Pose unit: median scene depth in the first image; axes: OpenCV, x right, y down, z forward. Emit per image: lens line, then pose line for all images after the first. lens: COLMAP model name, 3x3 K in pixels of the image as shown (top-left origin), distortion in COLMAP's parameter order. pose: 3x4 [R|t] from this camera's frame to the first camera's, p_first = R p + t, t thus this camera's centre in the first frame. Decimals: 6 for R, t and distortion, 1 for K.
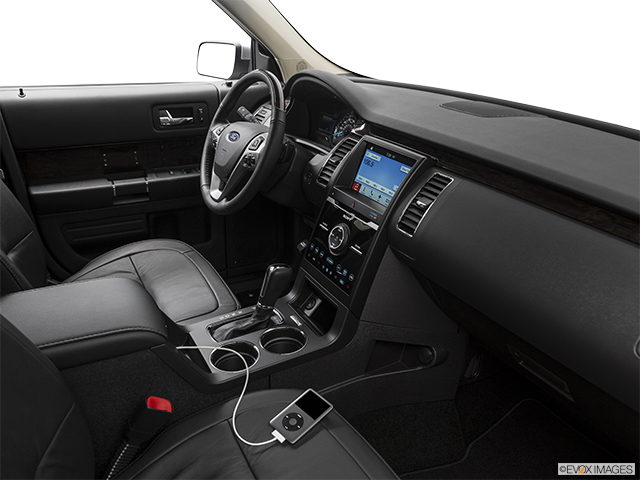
lens RADIAL K [[523.0, 0, 320.0], [0, 523.0, 240.0], [0, 0, 1]] dist [-0.118017, 0.084385]
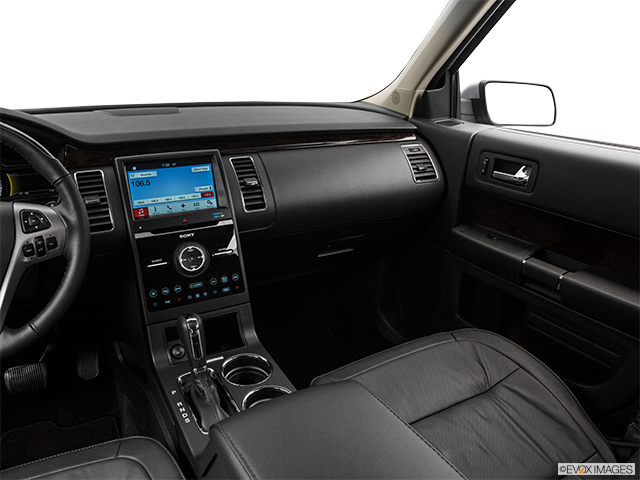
lens RADIAL K [[483.8, 0, 320.0], [0, 483.8, 240.0], [0, 0, 1]] dist [-0.134999, 0.069009]
pose [[-0.021448, -0.377909, 0.925594, -0.704865], [0.375924, 0.854819, 0.357723, -0.237459], [-0.926402, 0.355626, 0.123731, 0.629537]]
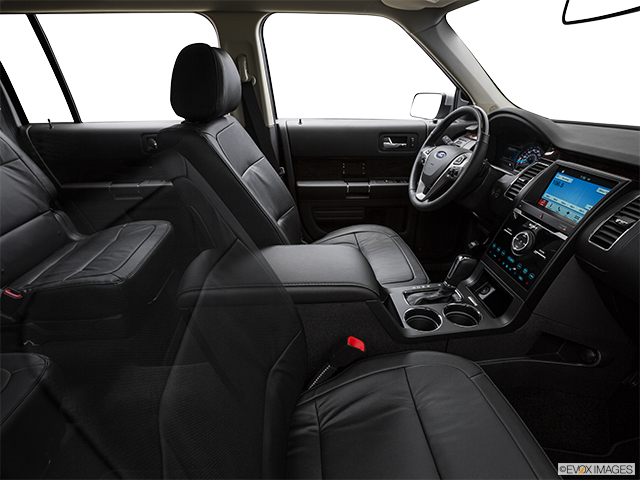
lens RADIAL K [[323.4, 0, 320.0], [0, 323.4, 240.0], [0, 0, 1]] dist [-0.056033, 0.001144]
pose [[0.902978, 0.149081, -0.402996, -0.088627], [-0.140049, 0.988779, 0.051978, 0.017791], [0.406223, 0.009505, 0.913724, 0.129314]]
